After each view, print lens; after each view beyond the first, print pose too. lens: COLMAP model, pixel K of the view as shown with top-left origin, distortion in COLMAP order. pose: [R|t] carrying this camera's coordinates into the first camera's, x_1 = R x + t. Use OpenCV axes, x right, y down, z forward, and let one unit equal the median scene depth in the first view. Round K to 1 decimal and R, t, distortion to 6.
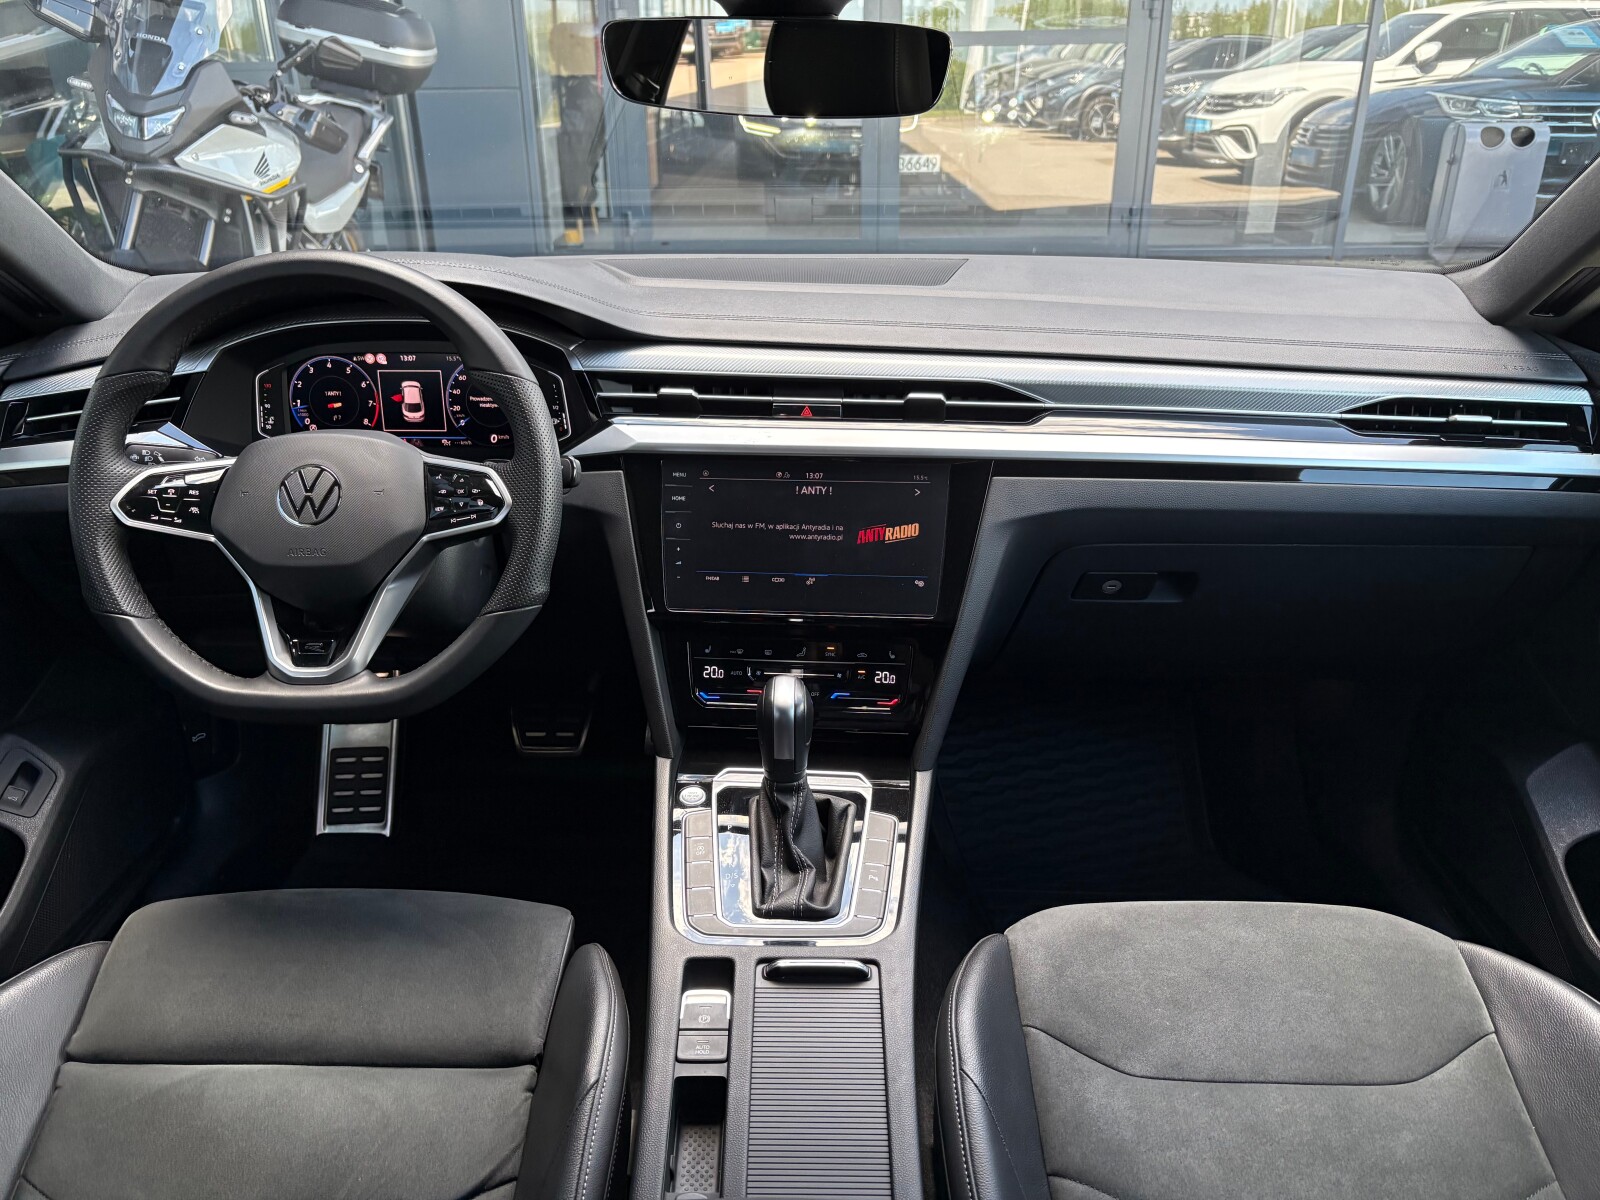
lens RADIAL K [[1215.8, 0, 800.0], [0, 1215.8, 600.0], [0, 0, 1]] dist [0.007895, 0.004288]
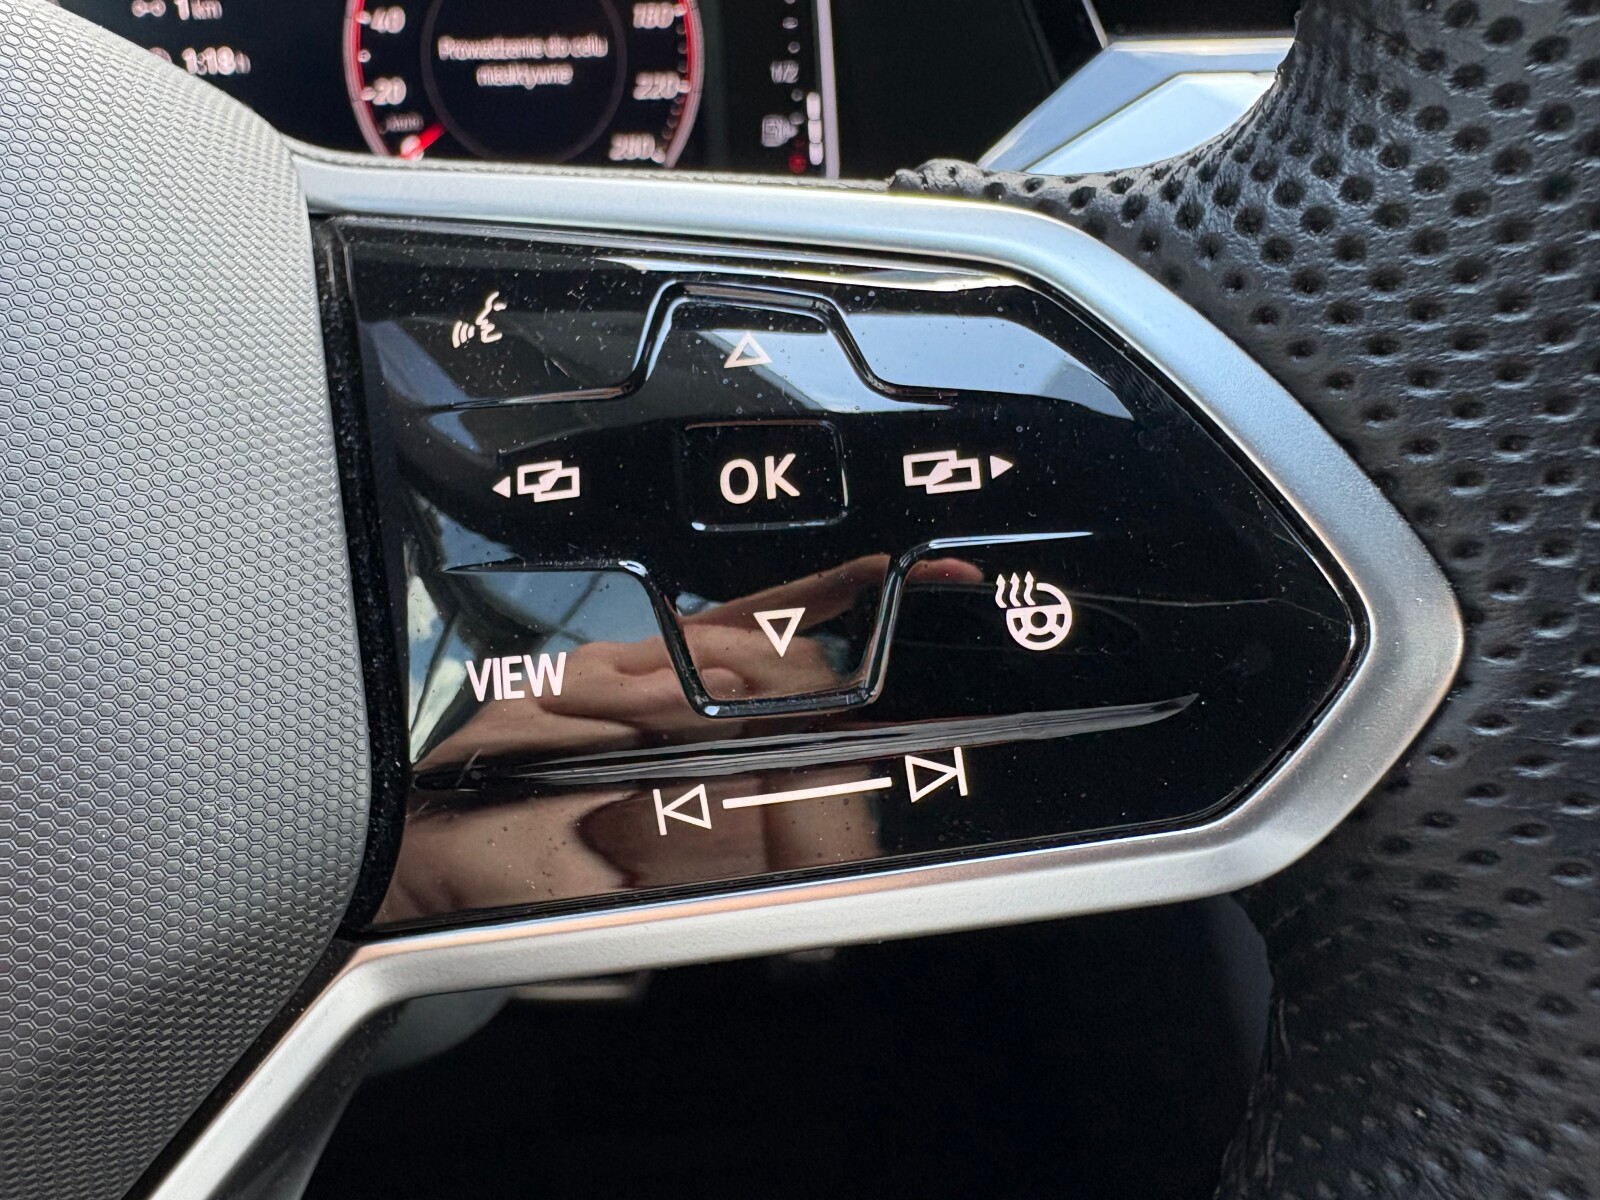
lens RADIAL K [[1246.3, 0, 654.3], [0, 1246.3, 609.1], [0, 0, 1]] dist [0.004722, -0.000500]
pose [[0.999594, -0.027361, 0.007987, -0.253389], [0.026611, 0.996248, 0.082350, -0.076805], [-0.010211, -0.082104, 0.996571, 0.799006]]
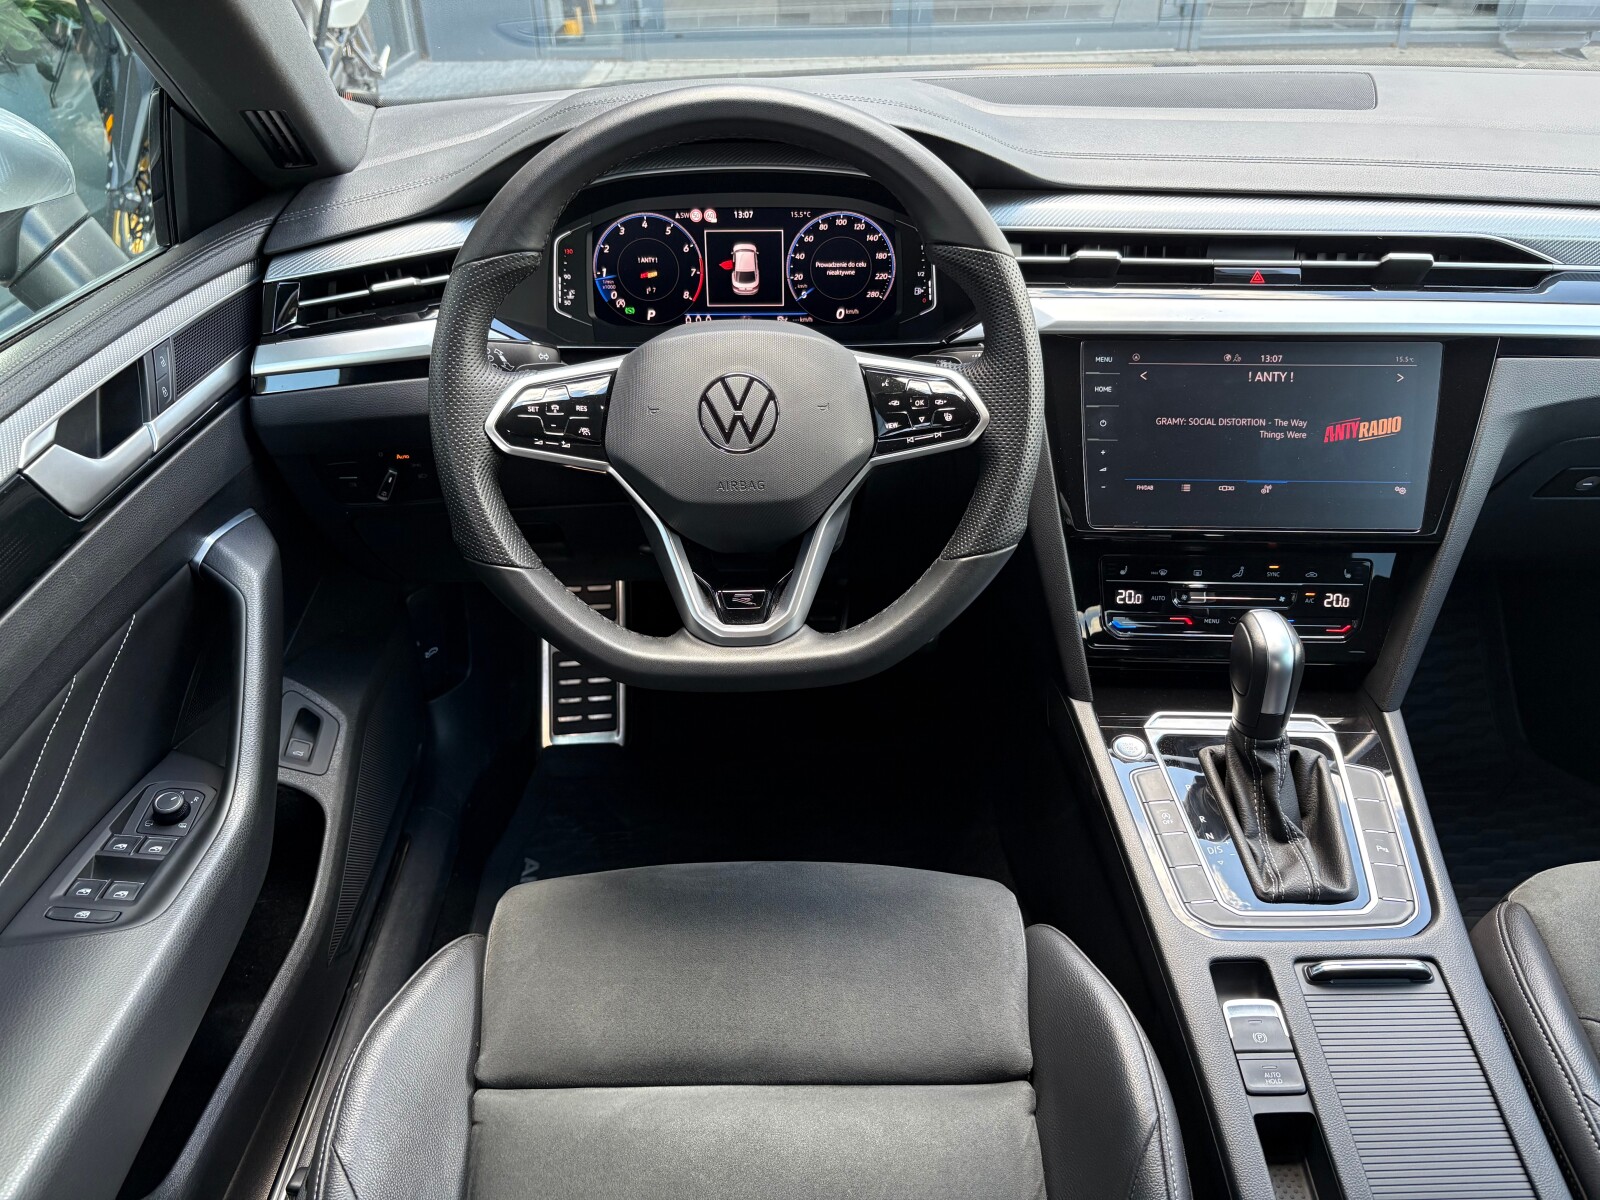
lens RADIAL K [[1212.3, 0, 800.0], [0, 1212.3, 600.0], [0, 0, 1]] dist [0.056047, -0.082175]
pose [[0.999529, -0.019265, 0.023895, -0.333078], [0.015415, 0.988267, 0.151953, -0.073313], [-0.026542, -0.151514, 0.988099, 0.173408]]
